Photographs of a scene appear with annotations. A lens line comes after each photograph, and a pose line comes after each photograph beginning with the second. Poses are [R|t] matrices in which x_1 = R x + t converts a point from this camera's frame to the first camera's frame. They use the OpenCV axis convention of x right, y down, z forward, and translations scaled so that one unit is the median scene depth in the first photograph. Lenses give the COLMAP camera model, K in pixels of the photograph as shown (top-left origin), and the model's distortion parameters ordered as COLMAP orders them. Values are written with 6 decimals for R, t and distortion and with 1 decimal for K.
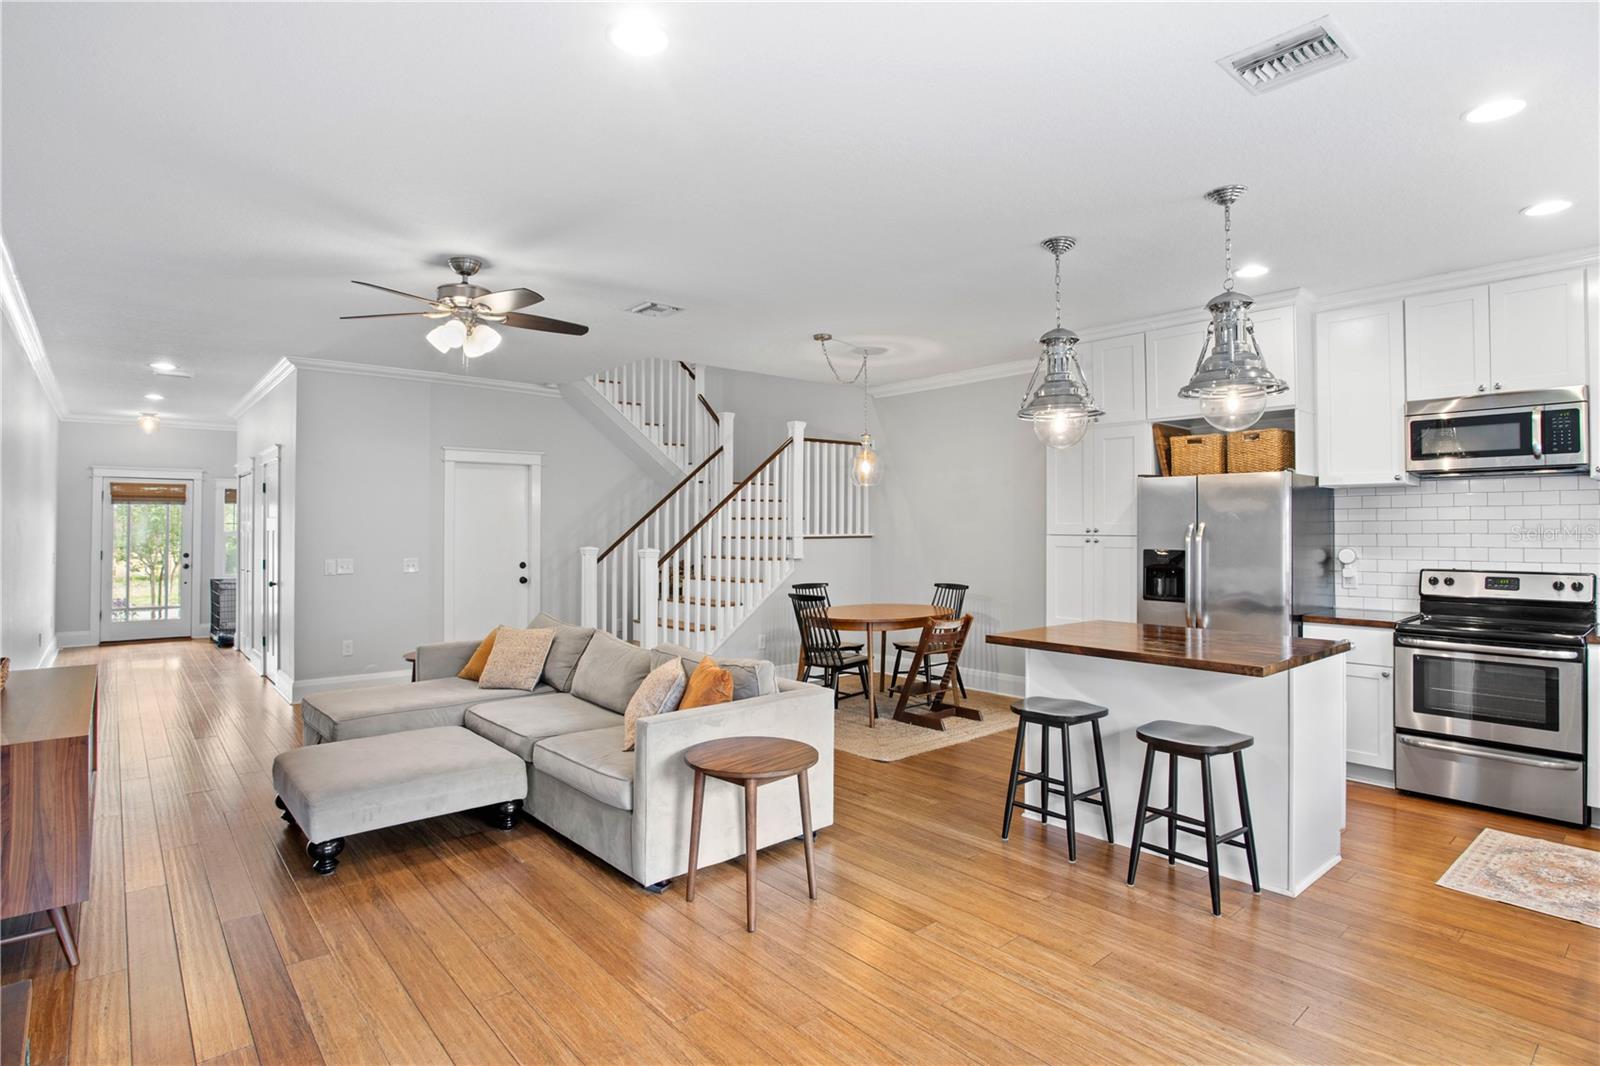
lens RADIAL K [[830.4, 0, 822.8], [0, 830.4, 510.8], [0, 0, 1]] dist [-0.020849, 0.007832]
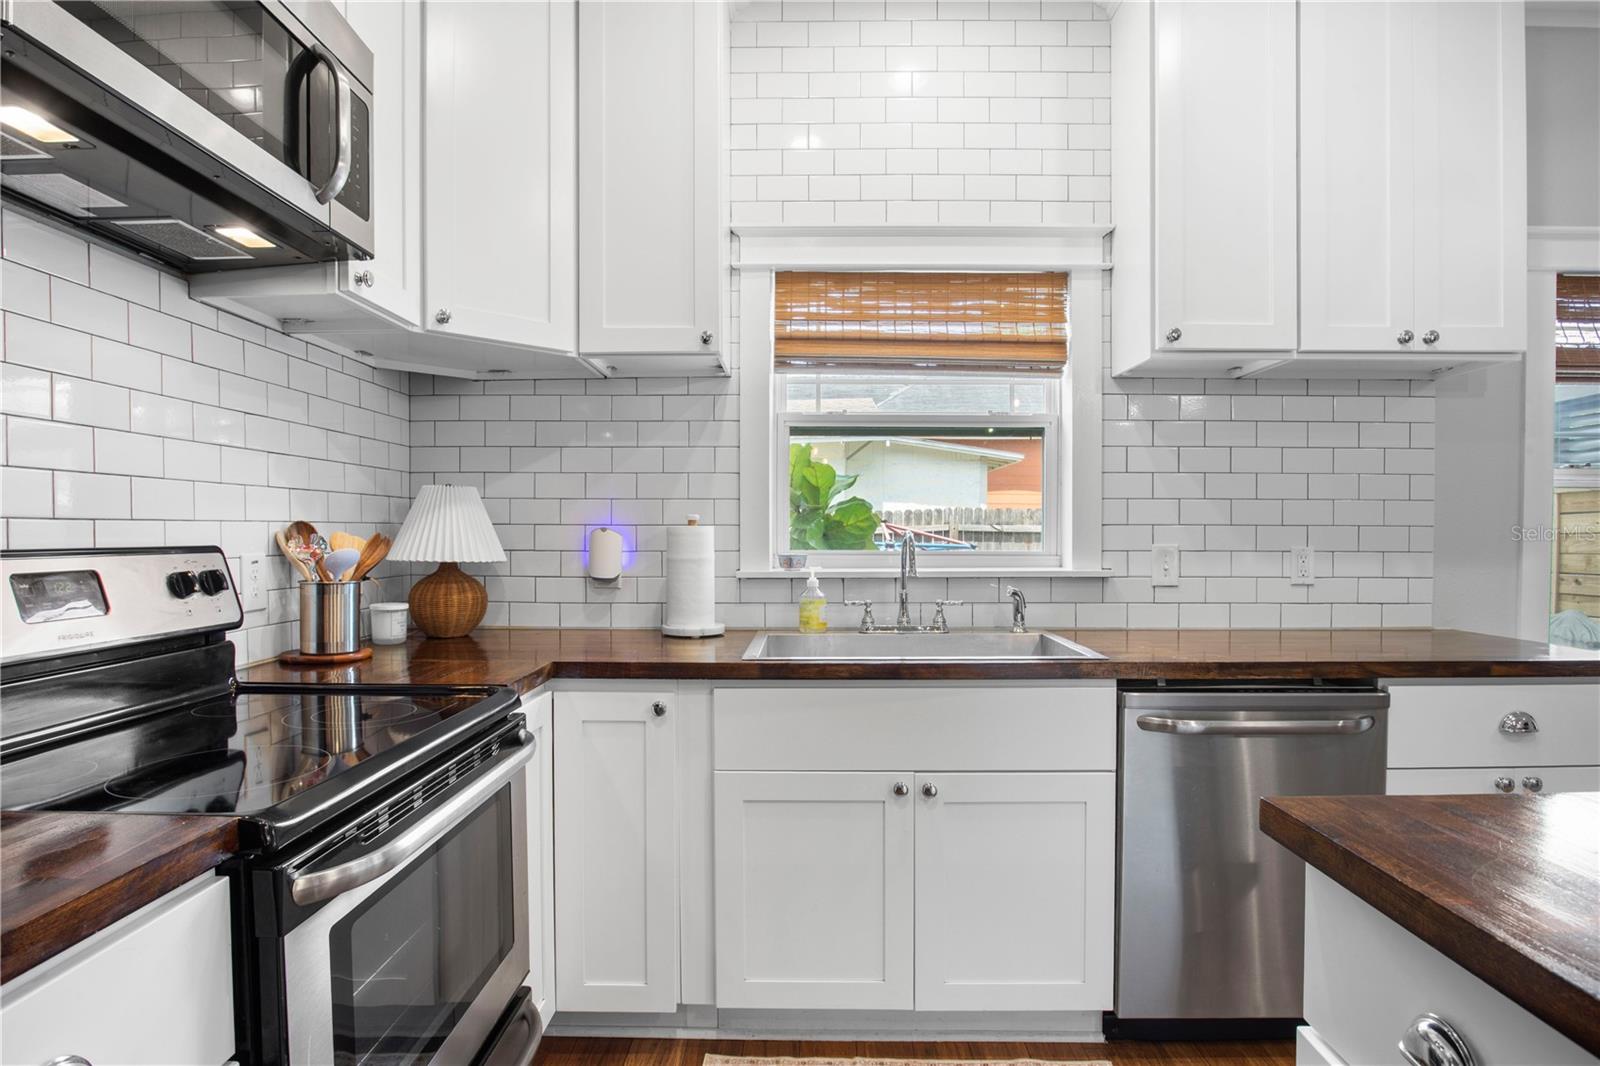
lens RADIAL K [[830.4, 0, 800.0], [0, 830.4, 548.3], [0, 0, 1]] dist [-0.020849, 0.007832]
pose [[-0.729467, -0.014452, 0.683863, 0.443555], [-0.015178, 0.999873, 0.004940, 0.065294], [-0.683847, -0.006776, -0.729594, 0.986817]]
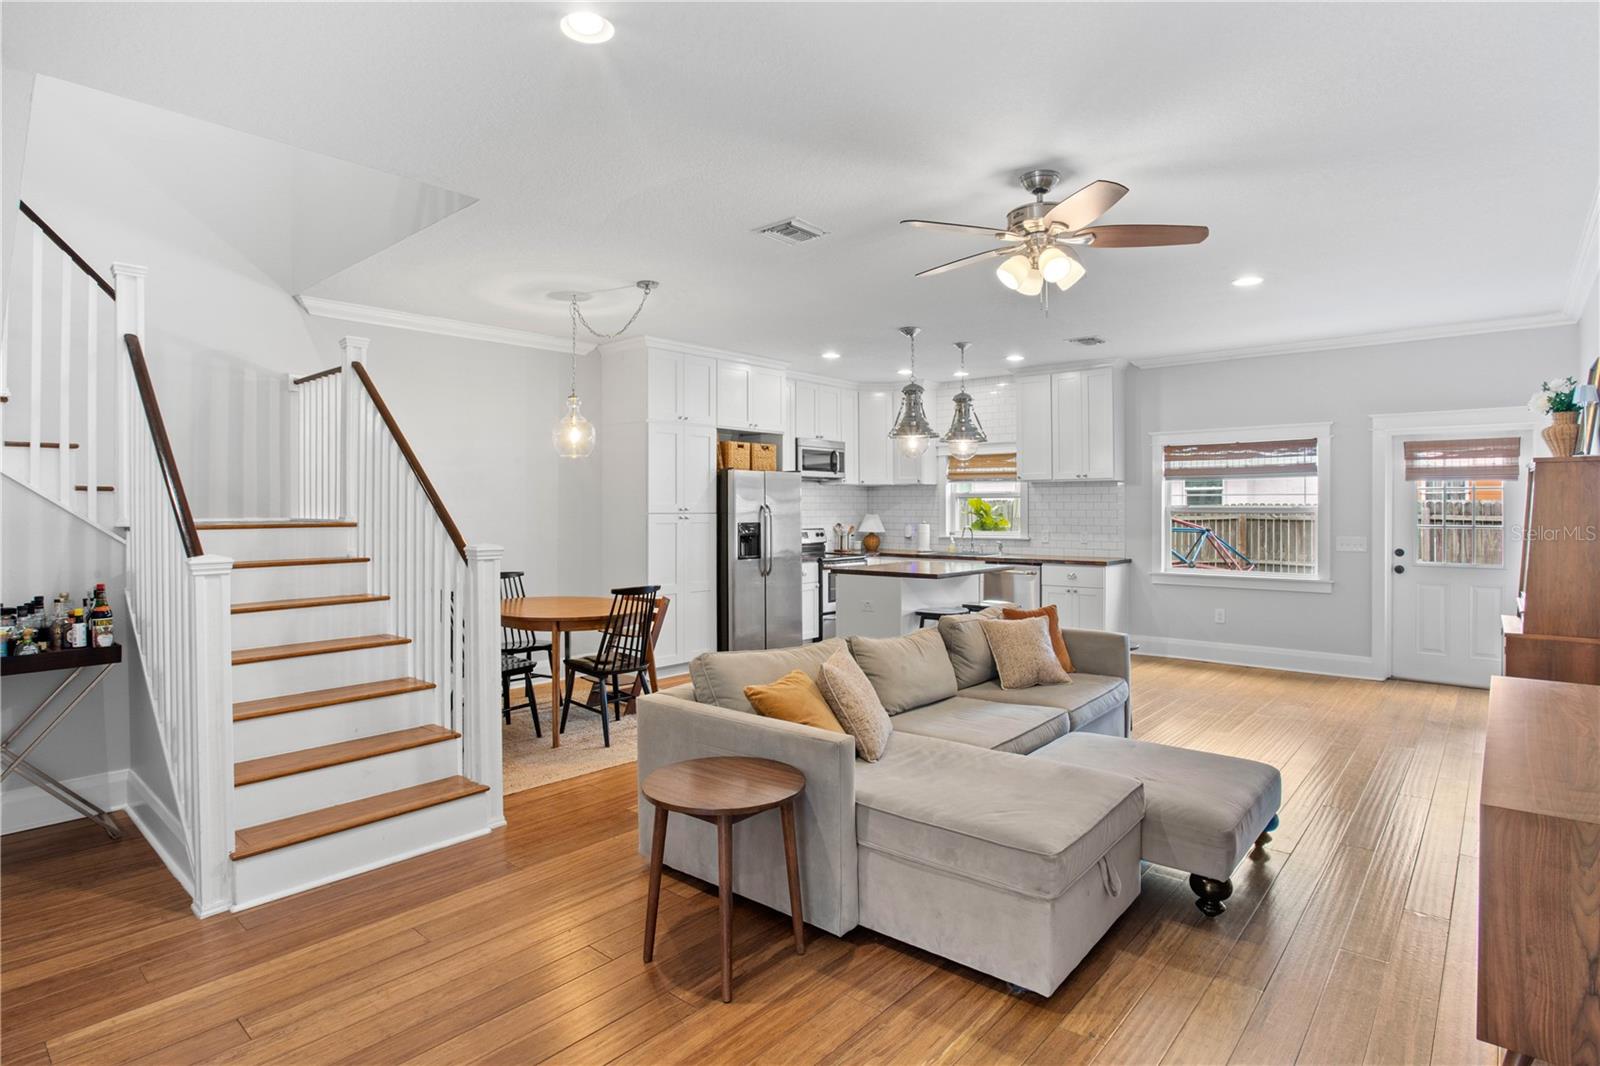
lens RADIAL K [[830.4, 0, 811.3], [0, 830.4, 498.0], [0, 0, 1]] dist [-0.020849, 0.007832]
pose [[-0.125887, 0.010932, 0.991984, -1.099385], [-0.018465, 0.999740, -0.013360, 0.024308], [-0.991873, -0.019999, -0.125652, 1.180310]]
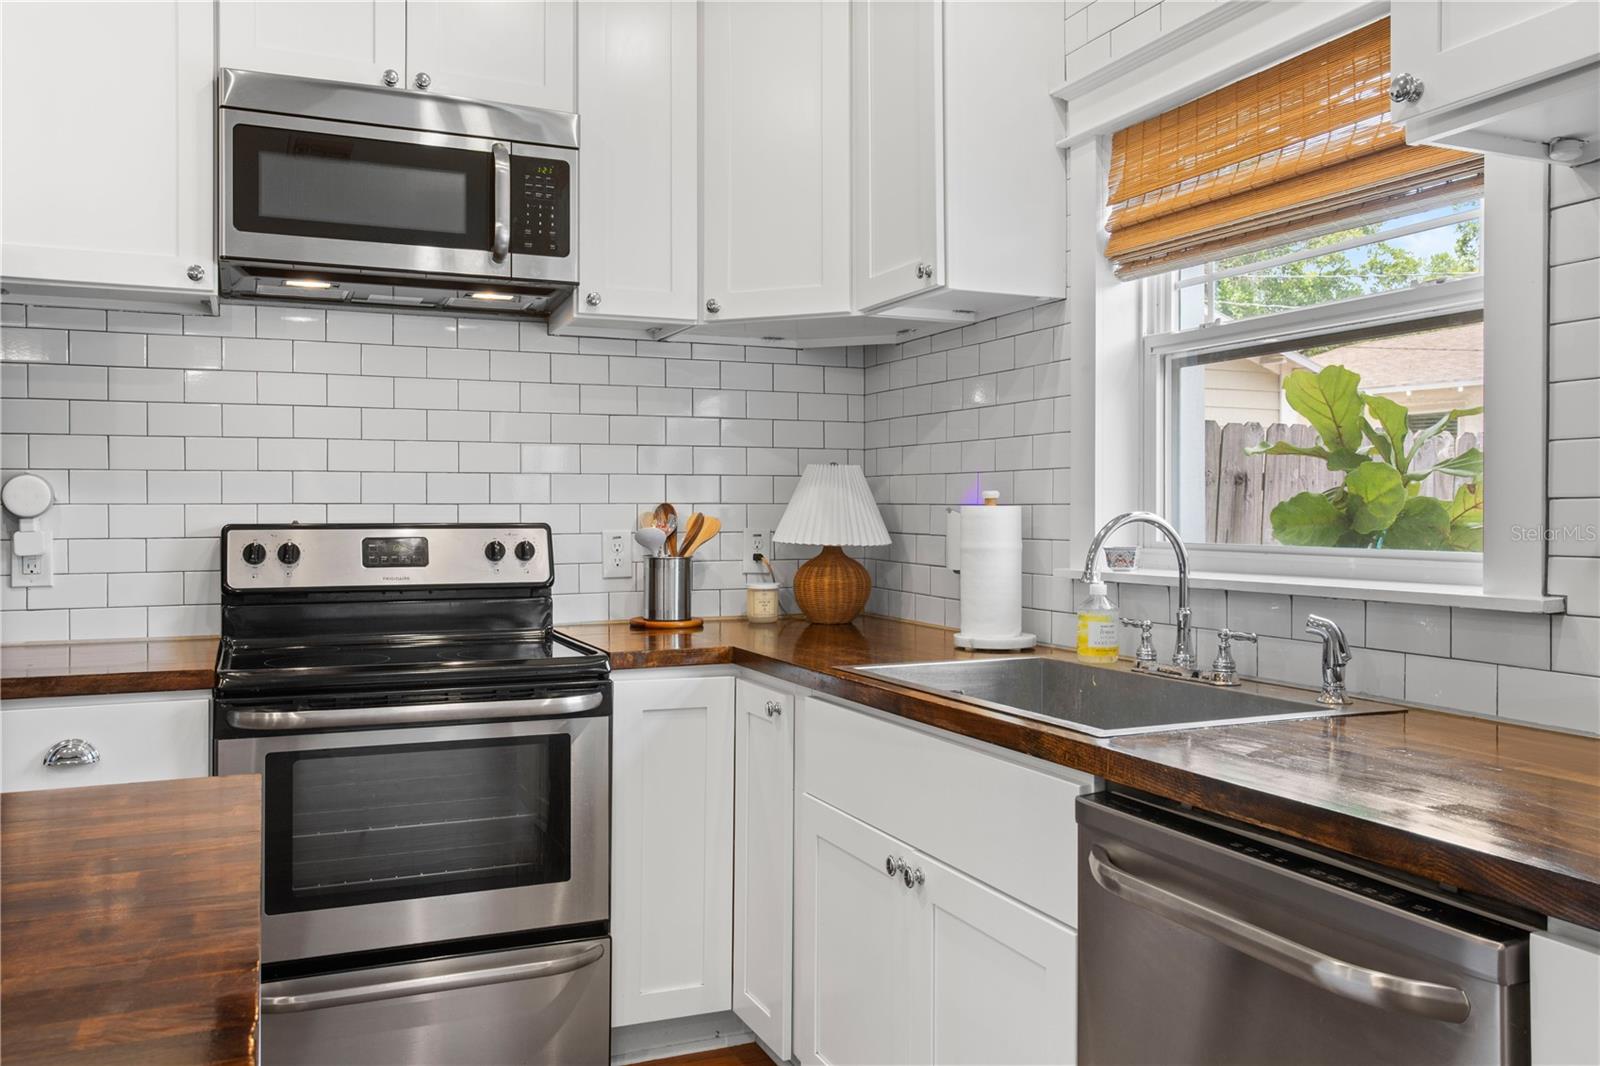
lens RADIAL K [[1276.9, 0, 802.0], [0, 1276.9, 509.1], [0, 0, 1]] dist [-0.016593, 0.017790]
pose [[0.321238, 0.001268, 0.946998, 0.247178], [-0.019171, 0.999803, 0.005165, 0.055623], [-0.946805, -0.019814, 0.321199, 0.555700]]
